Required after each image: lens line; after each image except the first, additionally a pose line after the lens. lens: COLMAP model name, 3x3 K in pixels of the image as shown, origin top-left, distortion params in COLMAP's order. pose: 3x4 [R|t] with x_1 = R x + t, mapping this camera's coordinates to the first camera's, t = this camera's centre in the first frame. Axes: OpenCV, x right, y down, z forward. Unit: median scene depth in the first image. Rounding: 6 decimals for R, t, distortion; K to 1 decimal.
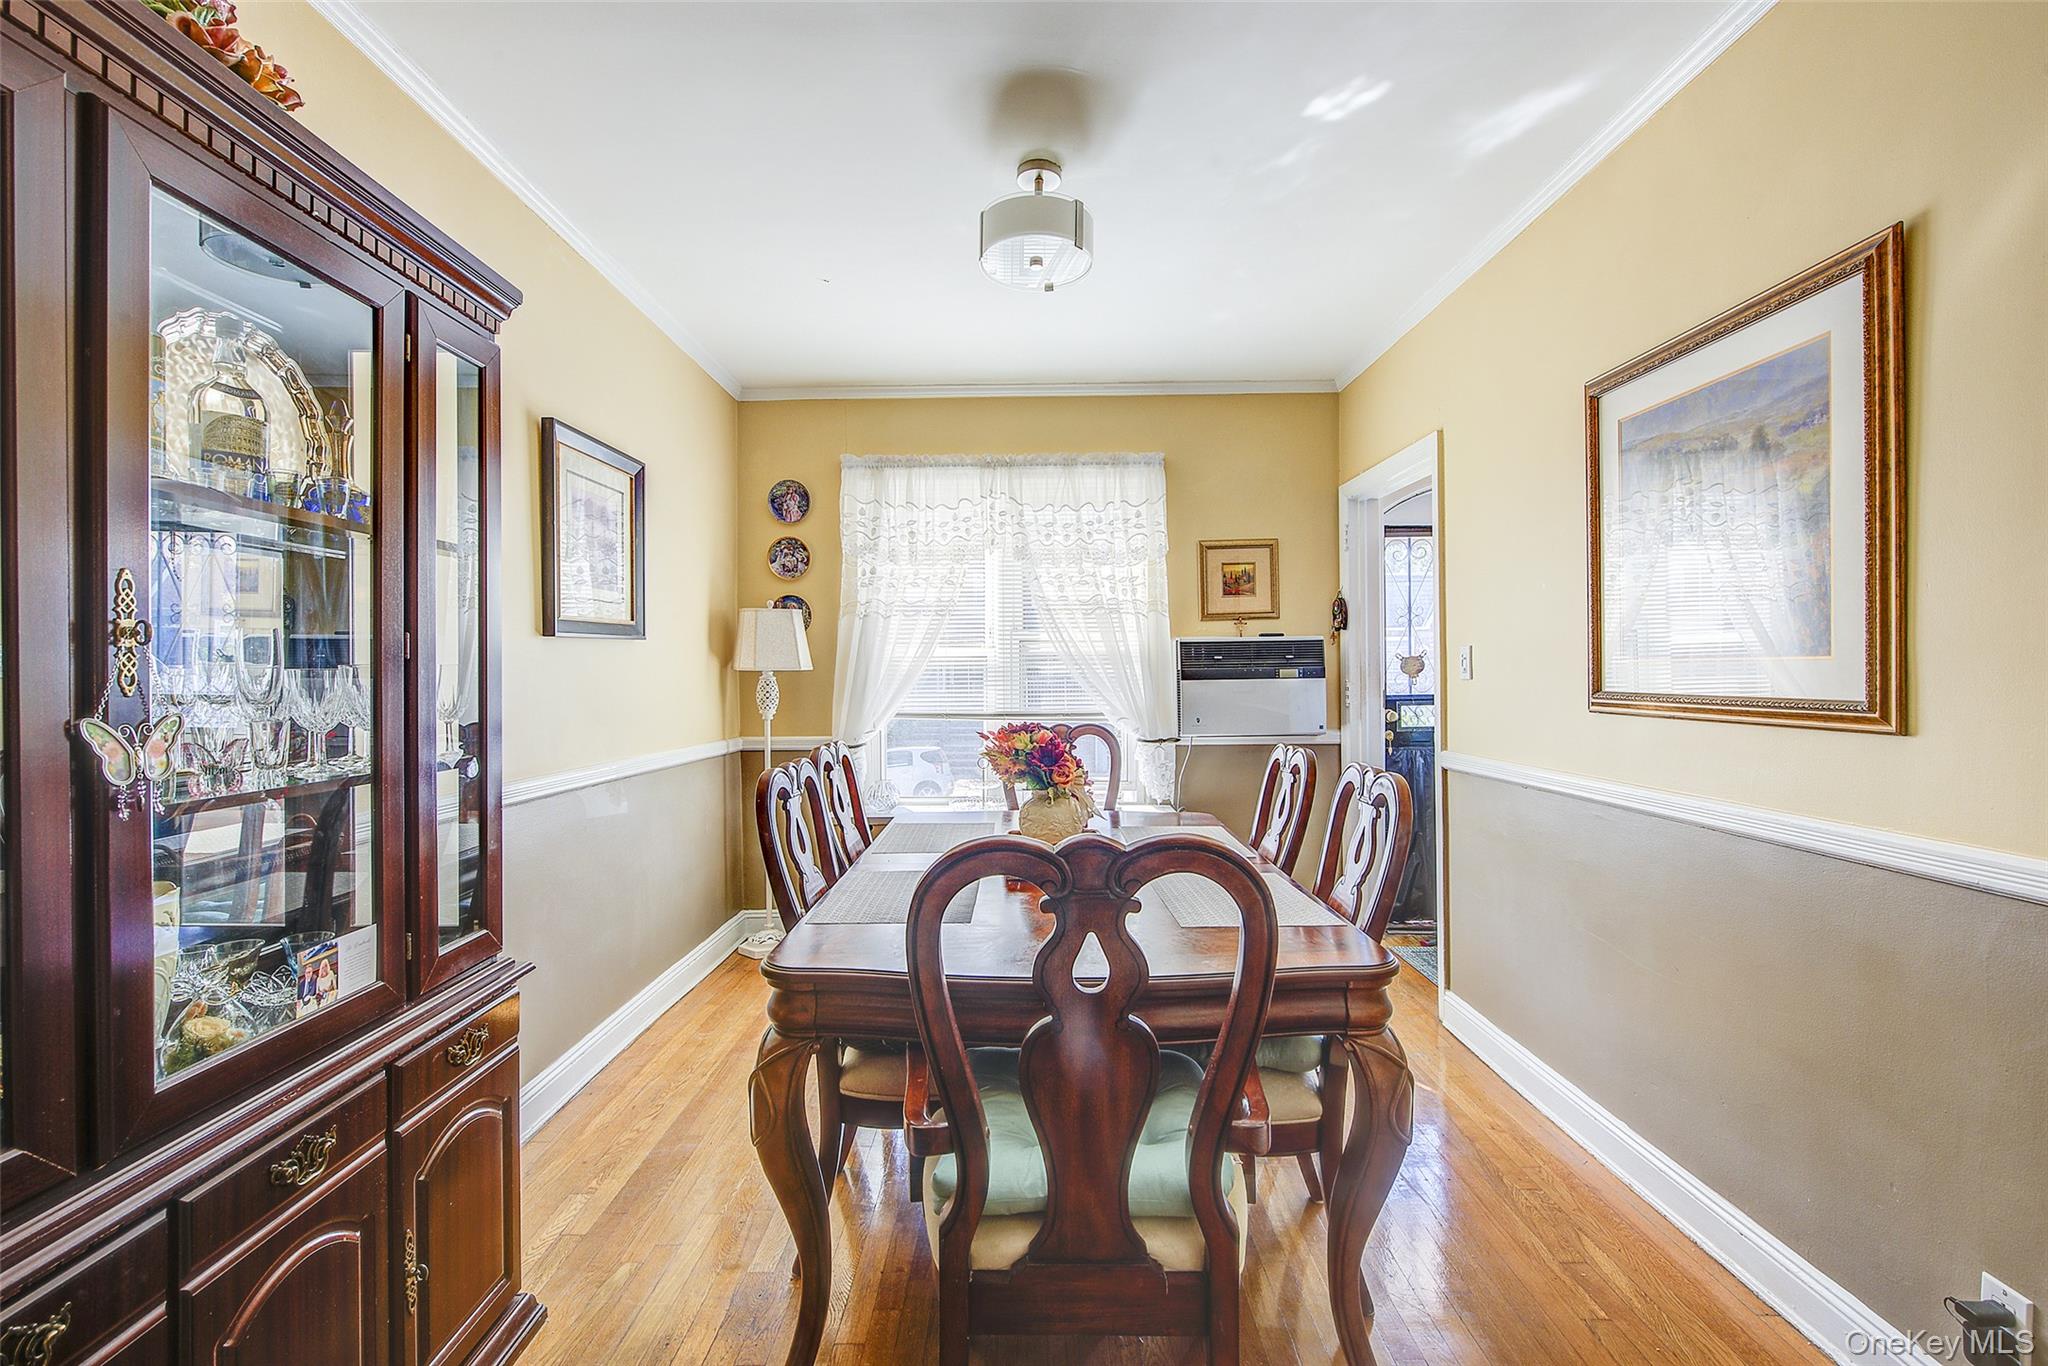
lens RADIAL K [[914.1, 0, 1021.0], [0, 914.1, 677.3], [0, 0, 1]] dist [0.000788, -0.000177]
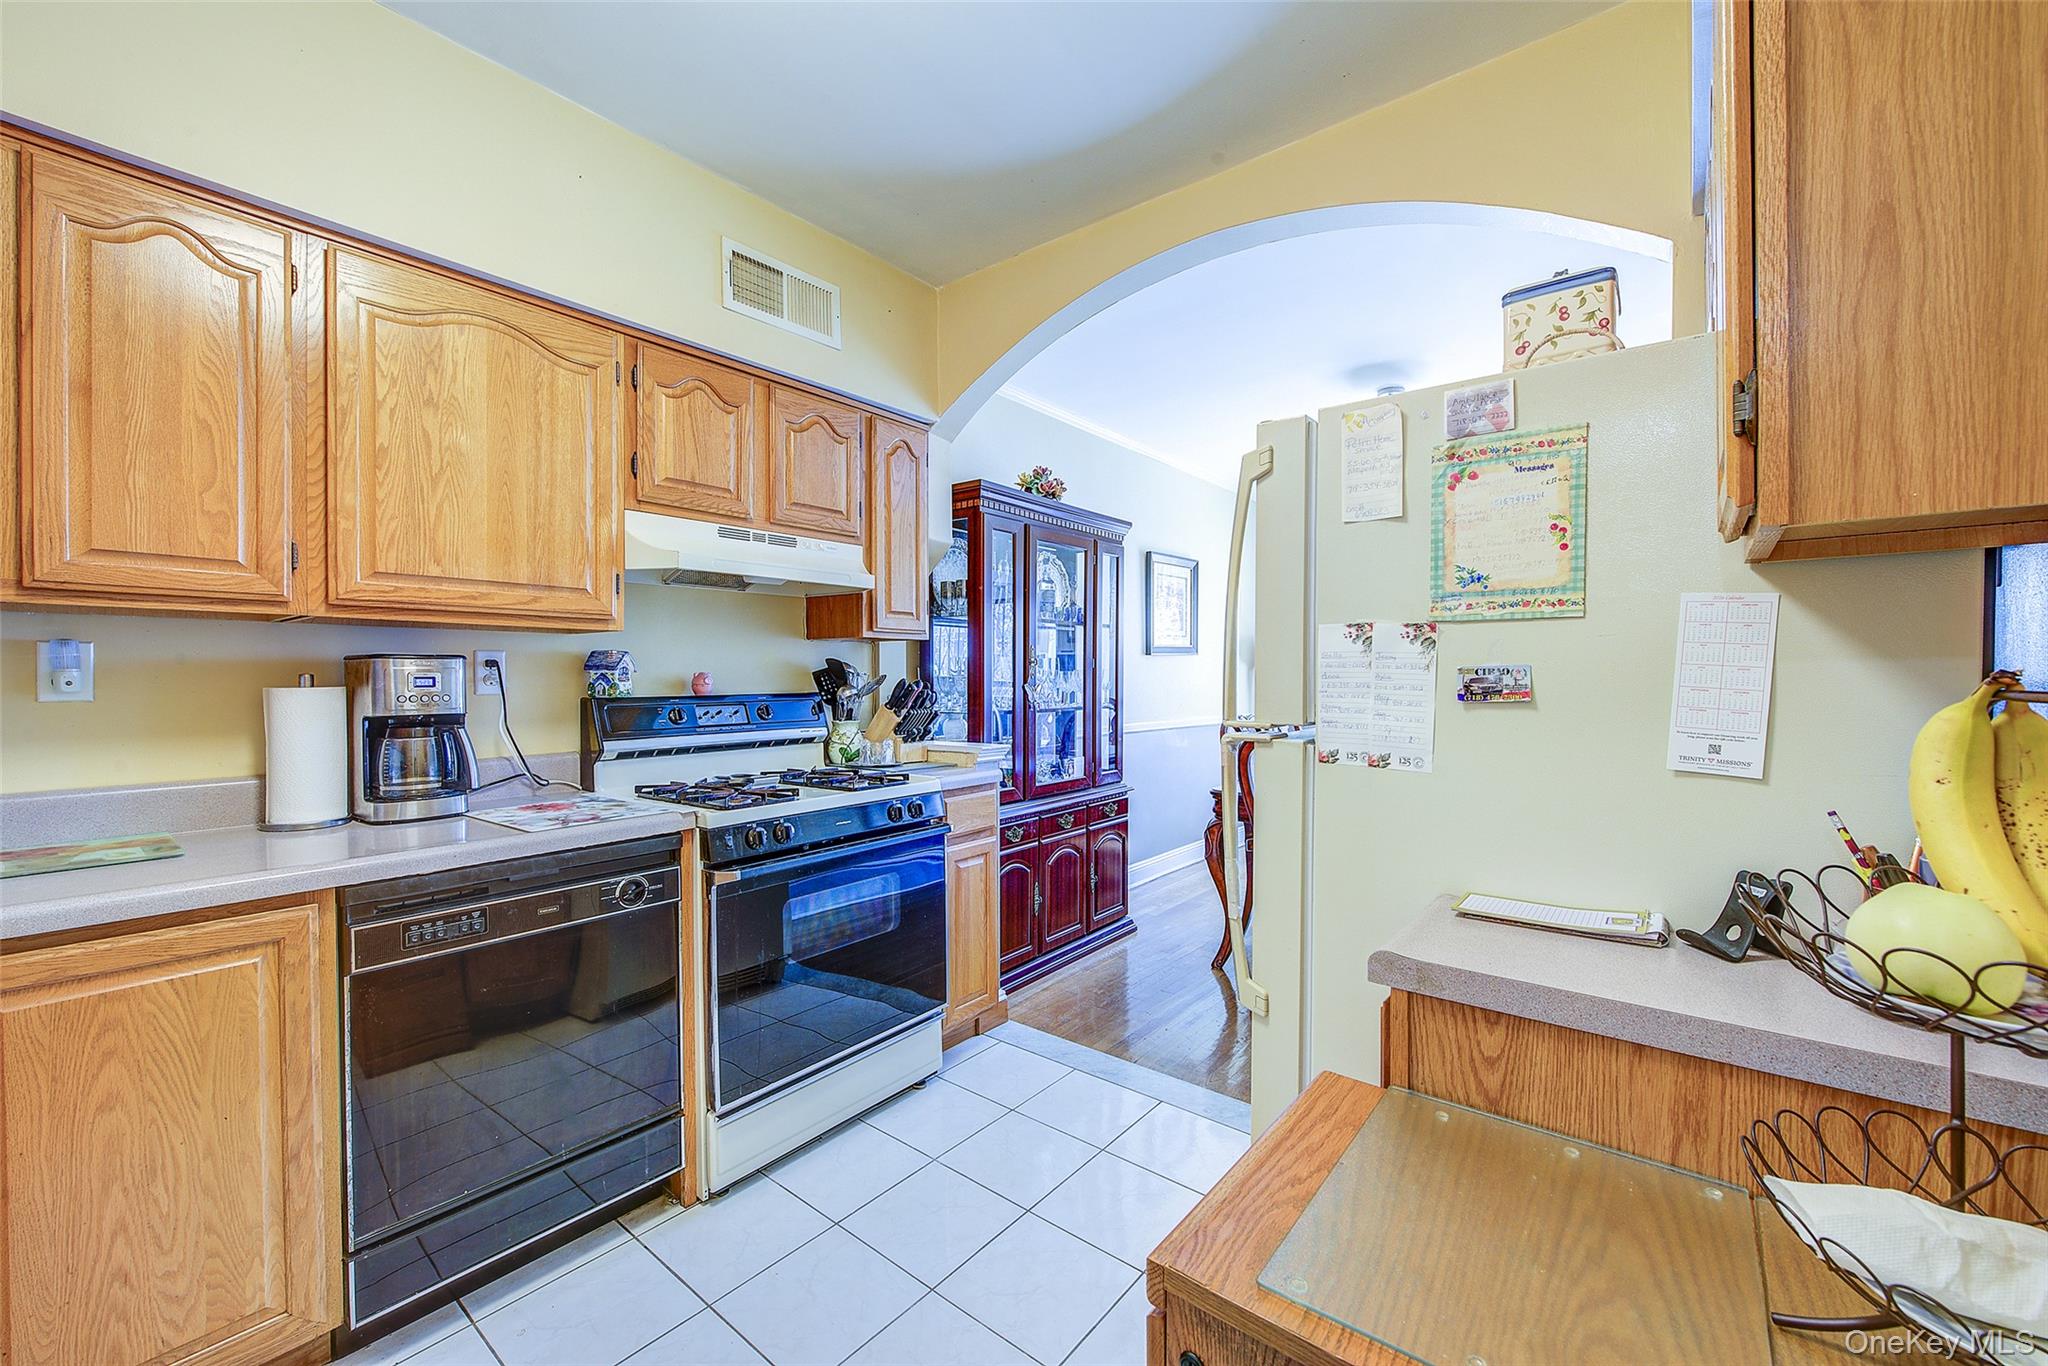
lens RADIAL K [[813.0, 0, 1030.6], [0, 813.0, 677.9], [0, 0, 1]] dist [0.000798, -0.002021]
pose [[0.789256, 0.009829, -0.613986, 0.677352], [-0.007604, 0.999952, 0.006234, -0.003052], [0.614018, -0.000252, 0.789292, -1.038175]]
